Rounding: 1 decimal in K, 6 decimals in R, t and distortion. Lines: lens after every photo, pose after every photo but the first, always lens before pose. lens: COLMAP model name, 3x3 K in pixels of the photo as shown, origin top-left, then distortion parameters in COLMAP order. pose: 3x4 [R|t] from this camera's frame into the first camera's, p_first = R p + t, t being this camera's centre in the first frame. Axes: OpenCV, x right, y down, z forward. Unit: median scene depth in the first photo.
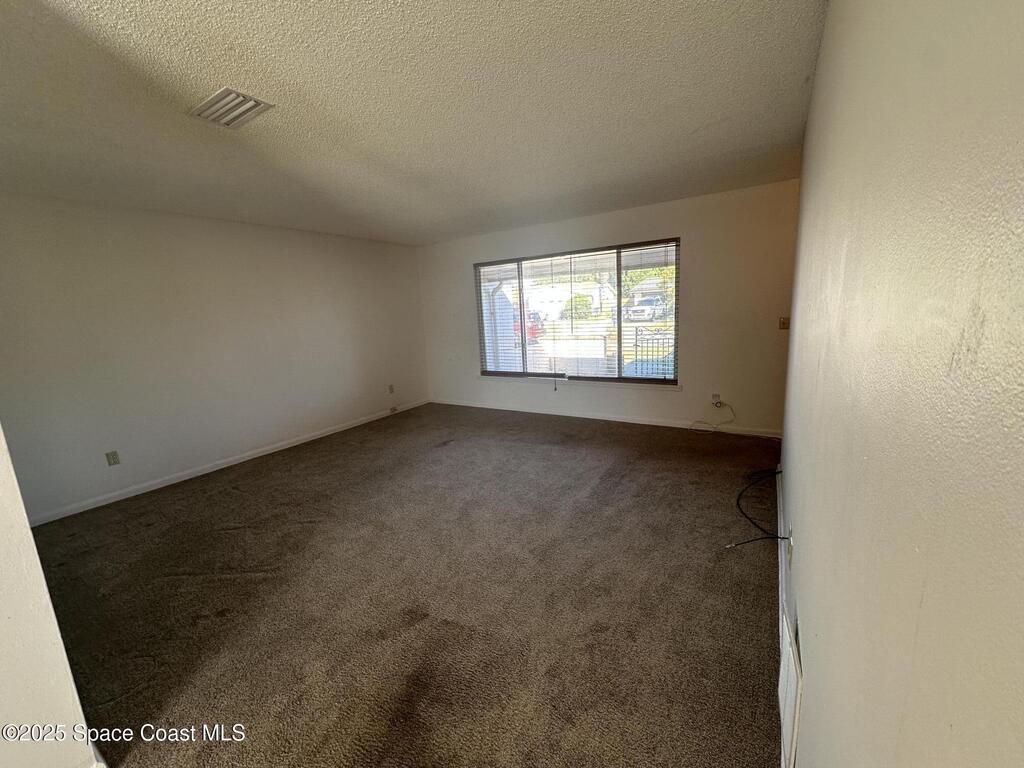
lens RADIAL K [[405.8, 0, 514.8], [0, 405.8, 384.2], [0, 0, 1]] dist [0.000224, -0.000138]
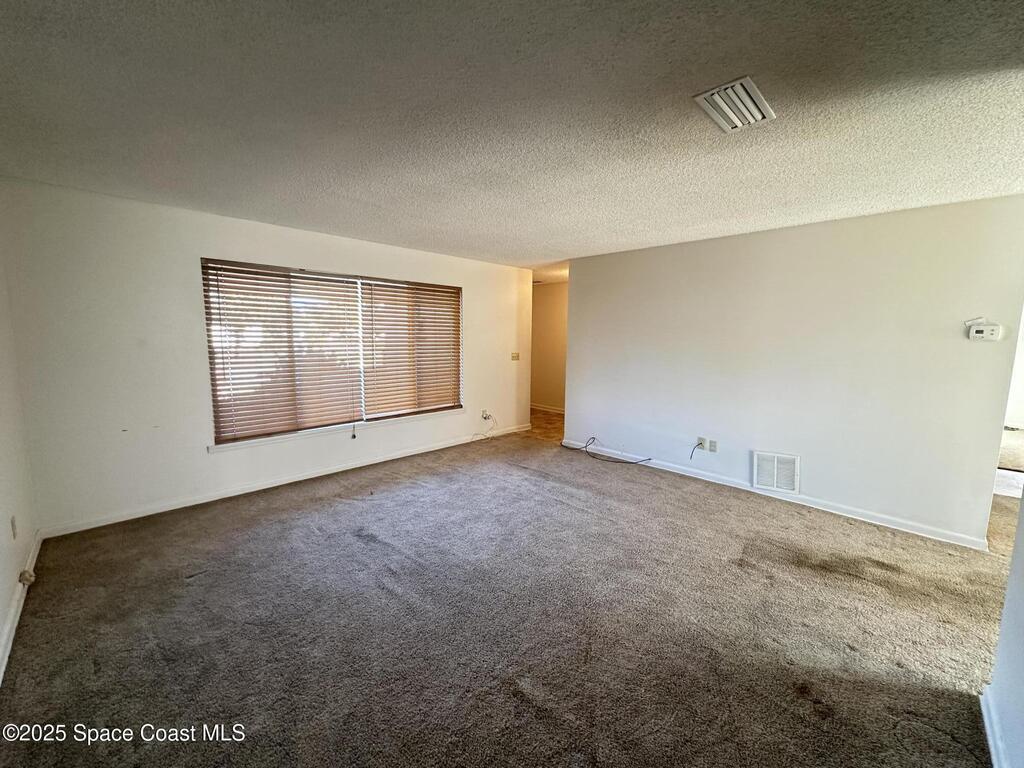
lens RADIAL K [[405.8, 0, 511.0], [0, 405.8, 384.3], [0, 0, 1]] dist [0.000224, -0.000138]
pose [[0.214426, -0.059282, 0.974940, -0.771306], [0.148561, 0.988523, 0.027434, -0.082535], [-0.965376, 0.138956, 0.220772, 0.618427]]
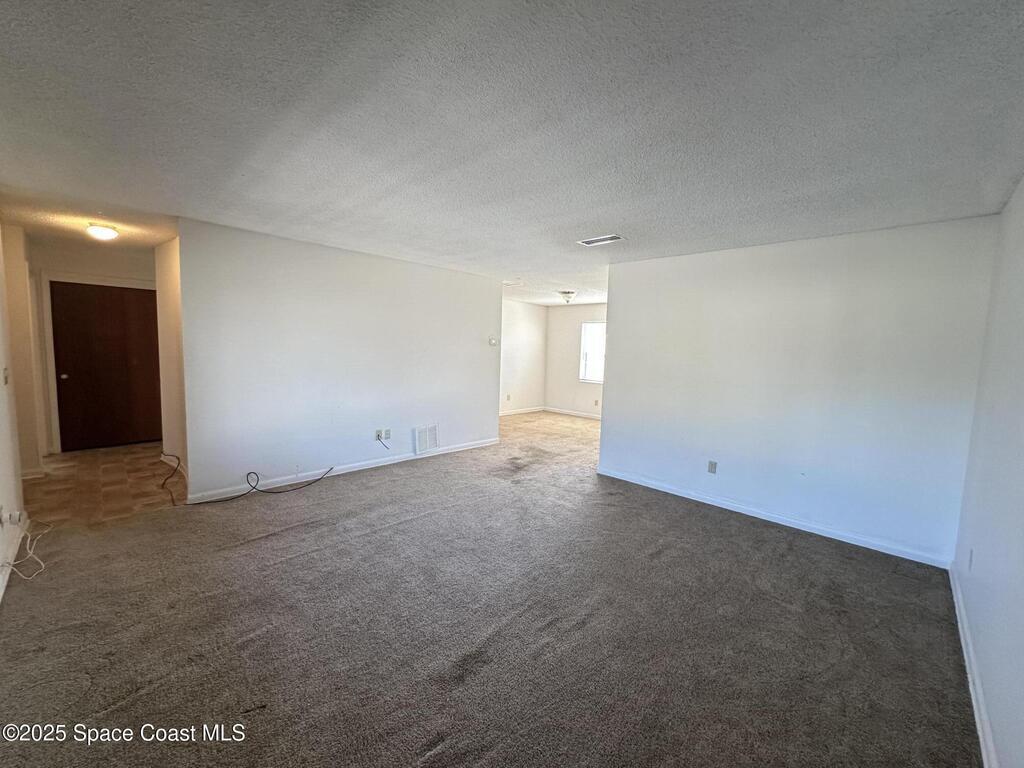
lens RADIAL K [[405.8, 0, 508.4], [0, 405.8, 384.6], [0, 0, 1]] dist [0.000224, -0.000138]
pose [[-0.978068, 0.002753, 0.208265, -0.303985], [0.056666, 0.965714, 0.253350, -0.246320], [-0.200427, 0.259595, -0.944690, 1.369767]]
